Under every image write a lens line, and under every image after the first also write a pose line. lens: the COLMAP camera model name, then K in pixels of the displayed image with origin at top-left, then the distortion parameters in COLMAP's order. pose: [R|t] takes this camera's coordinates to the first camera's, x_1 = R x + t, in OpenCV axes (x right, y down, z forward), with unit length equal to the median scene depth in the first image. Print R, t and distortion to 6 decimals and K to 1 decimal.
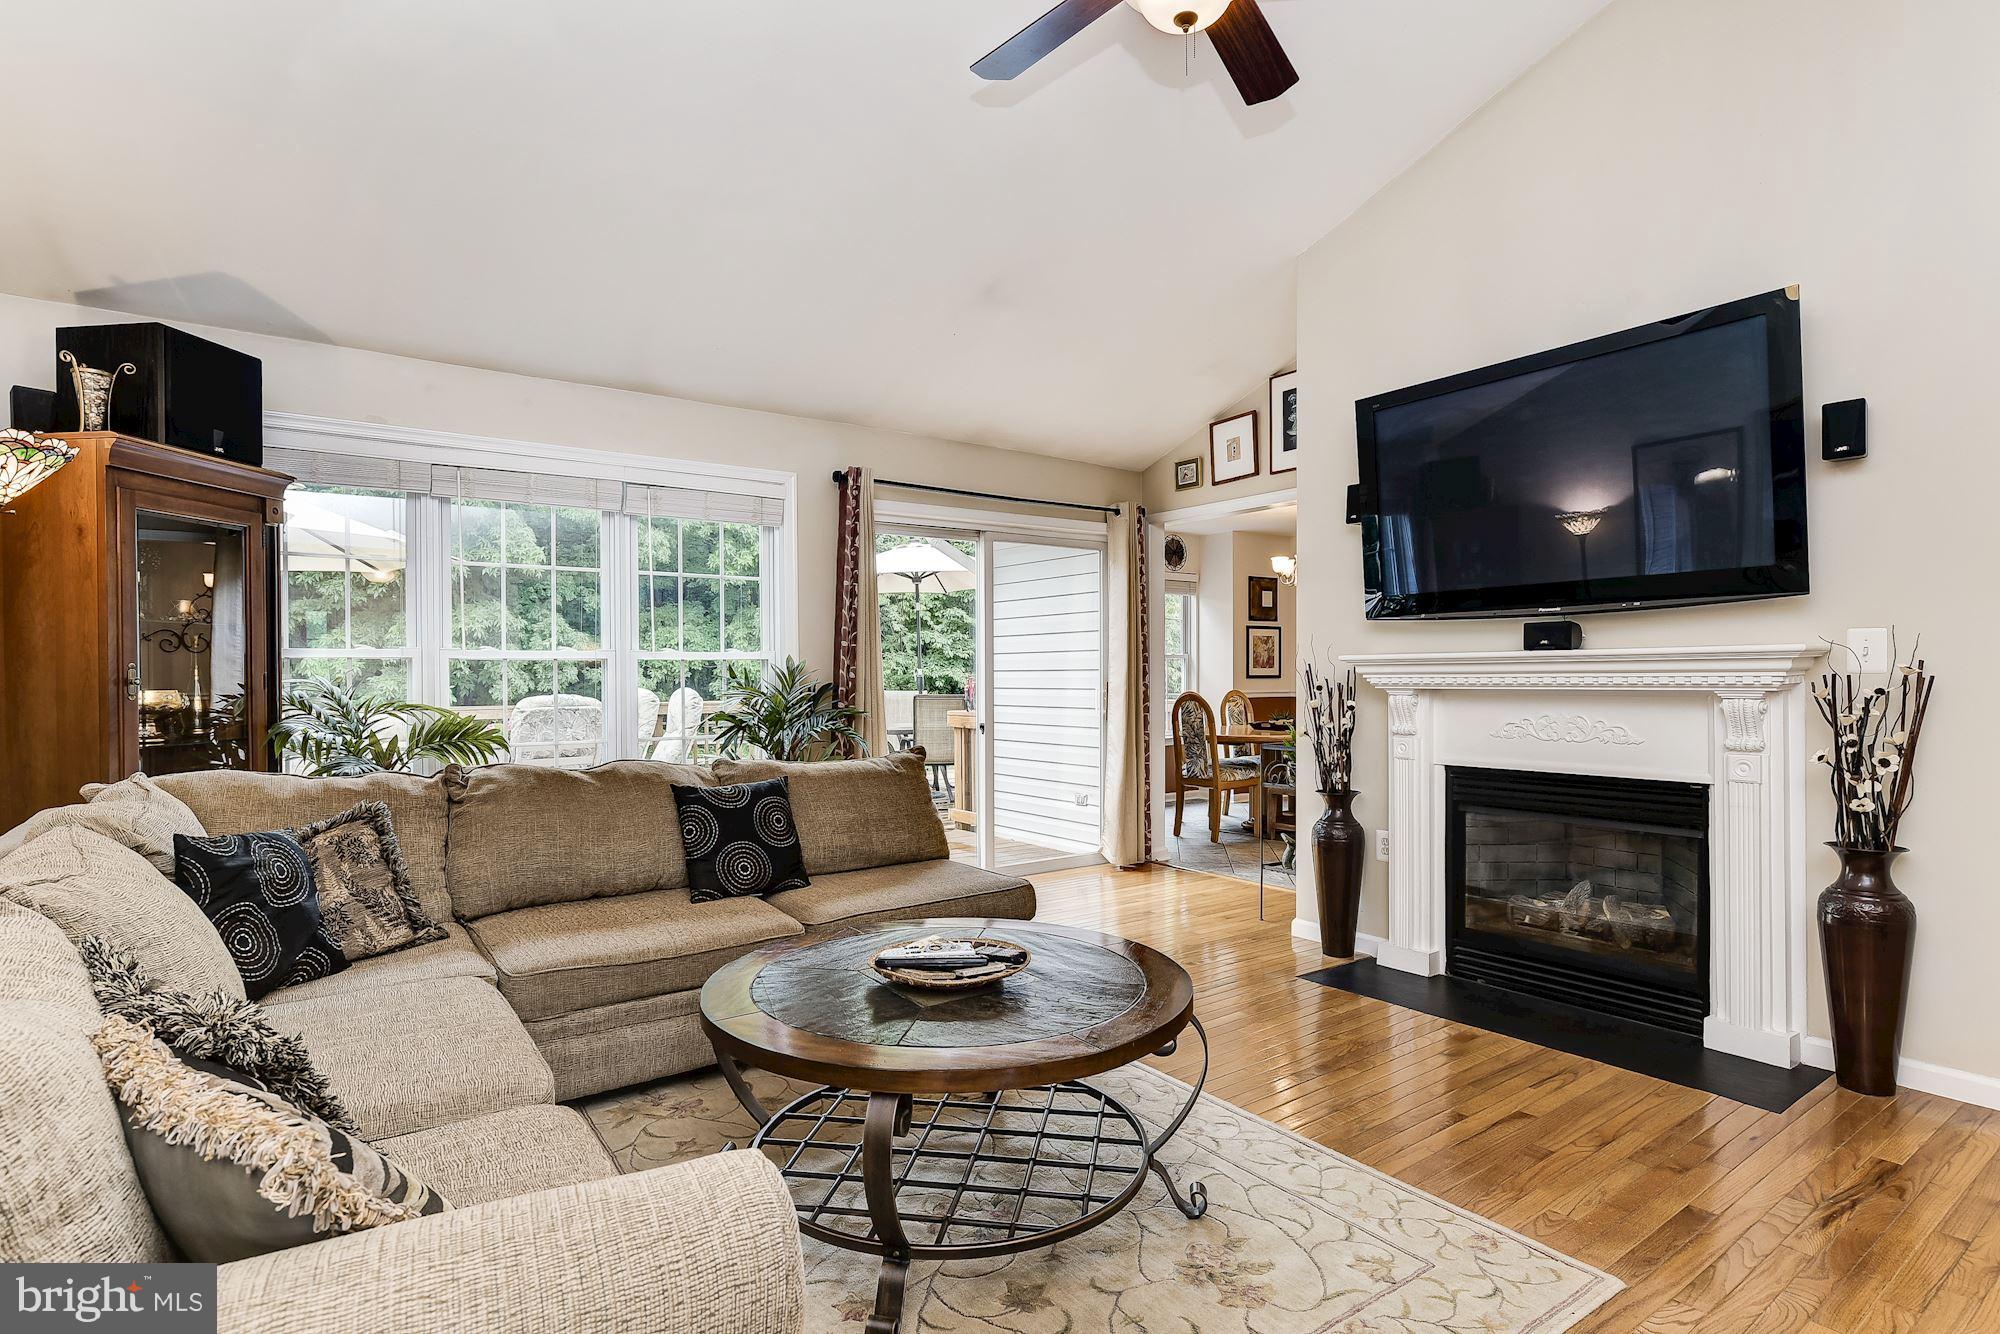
lens RADIAL K [[1004.4, 0, 995.5], [0, 1004.4, 672.1], [0, 0, 1]] dist [-0.005633, 0.004293]
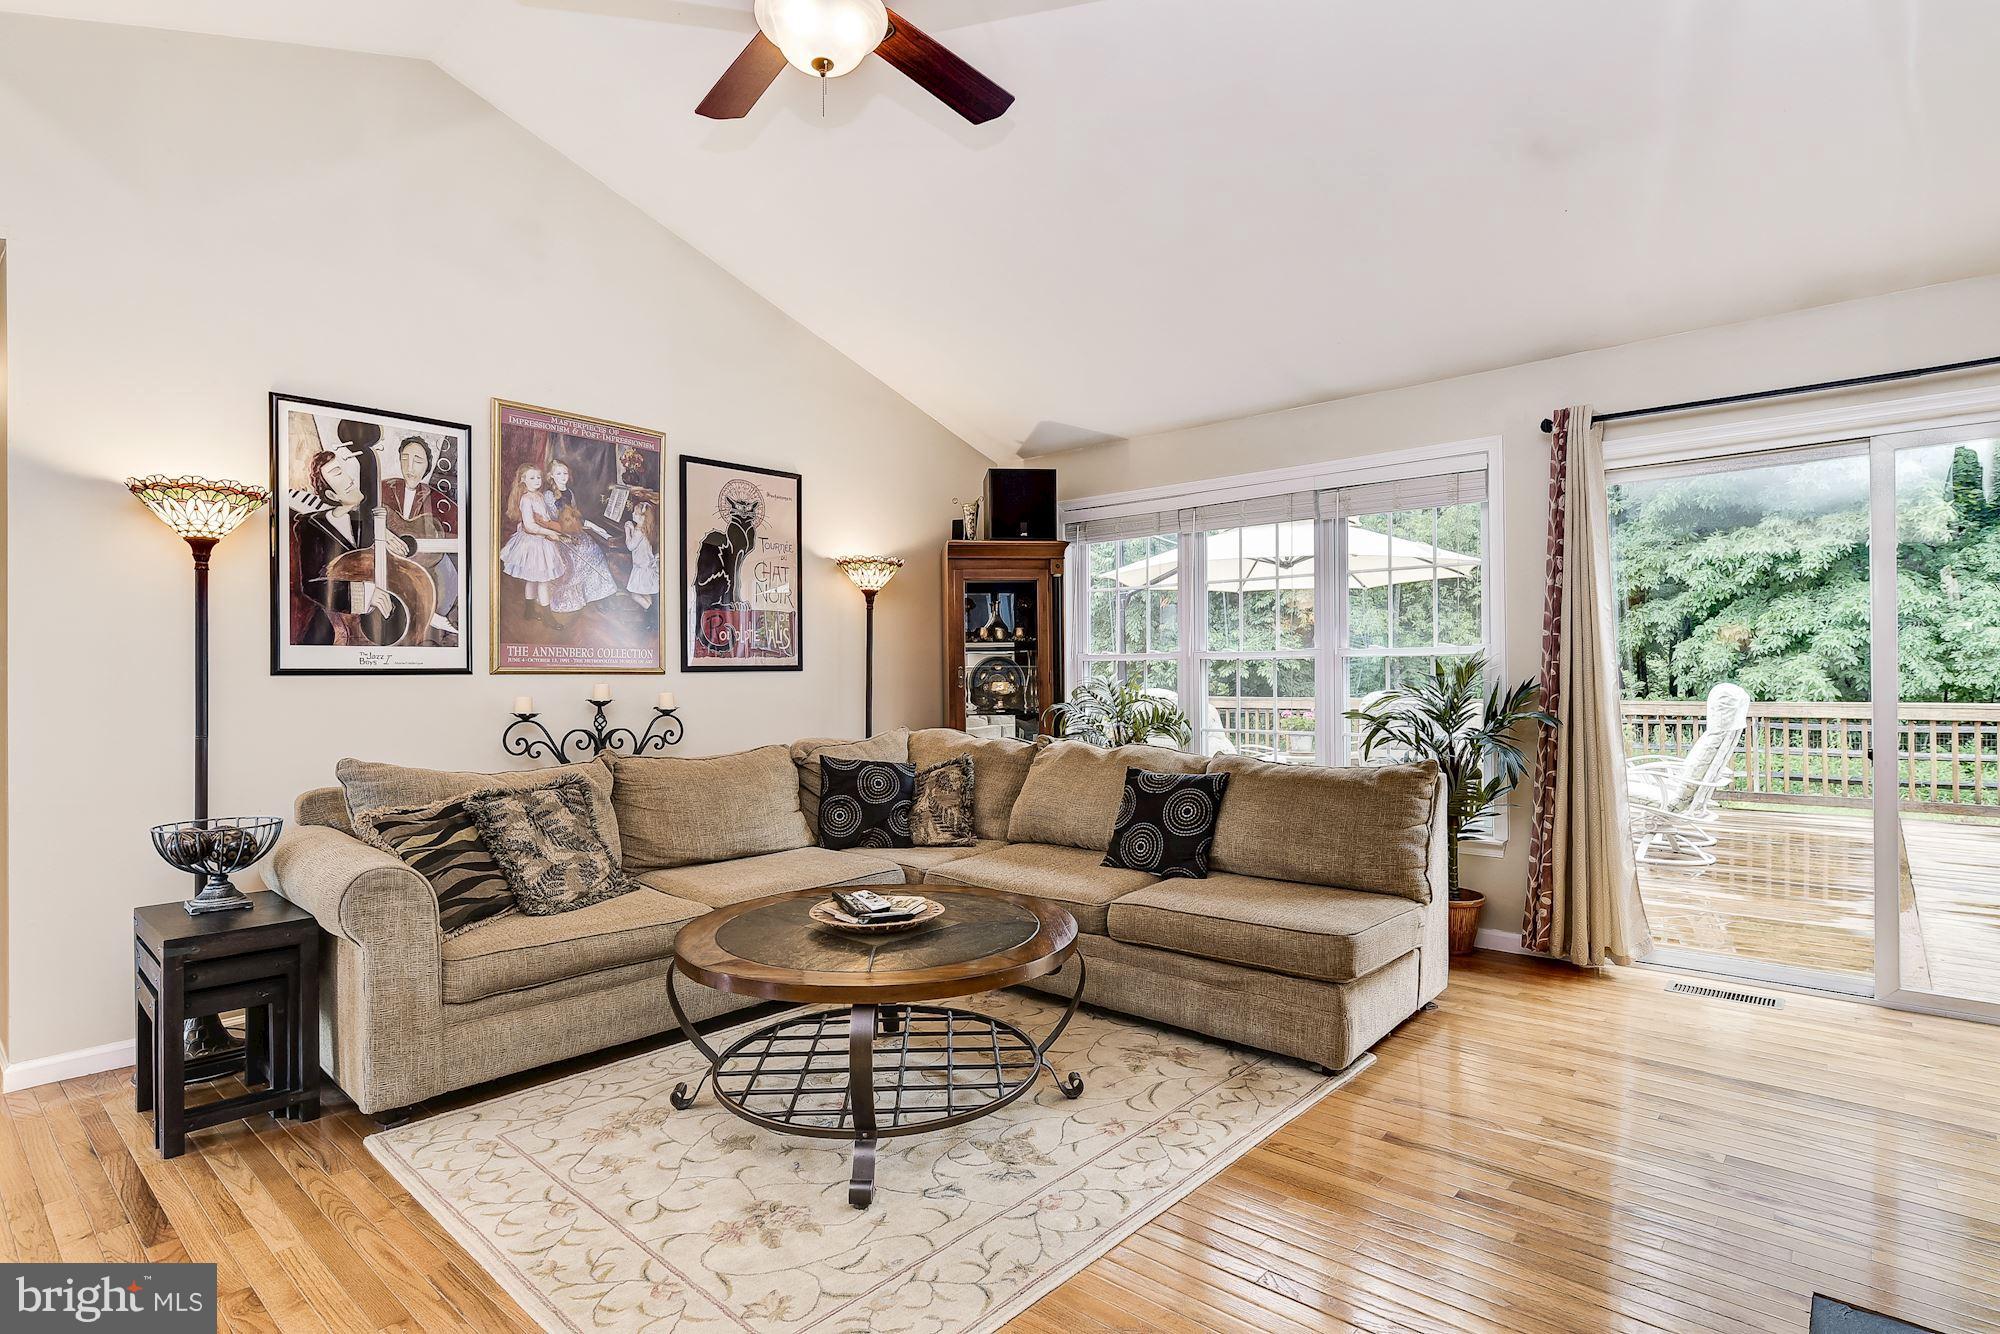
lens RADIAL K [[1004.4, 0, 1004.1], [0, 1004.4, 667.0], [0, 0, 1]] dist [-0.005633, 0.004293]
pose [[0.230209, -0.001890, -0.973139, 0.789856], [0.007983, 0.999968, -0.000054, -0.007052], [0.973108, -0.007757, 0.230217, 0.582000]]
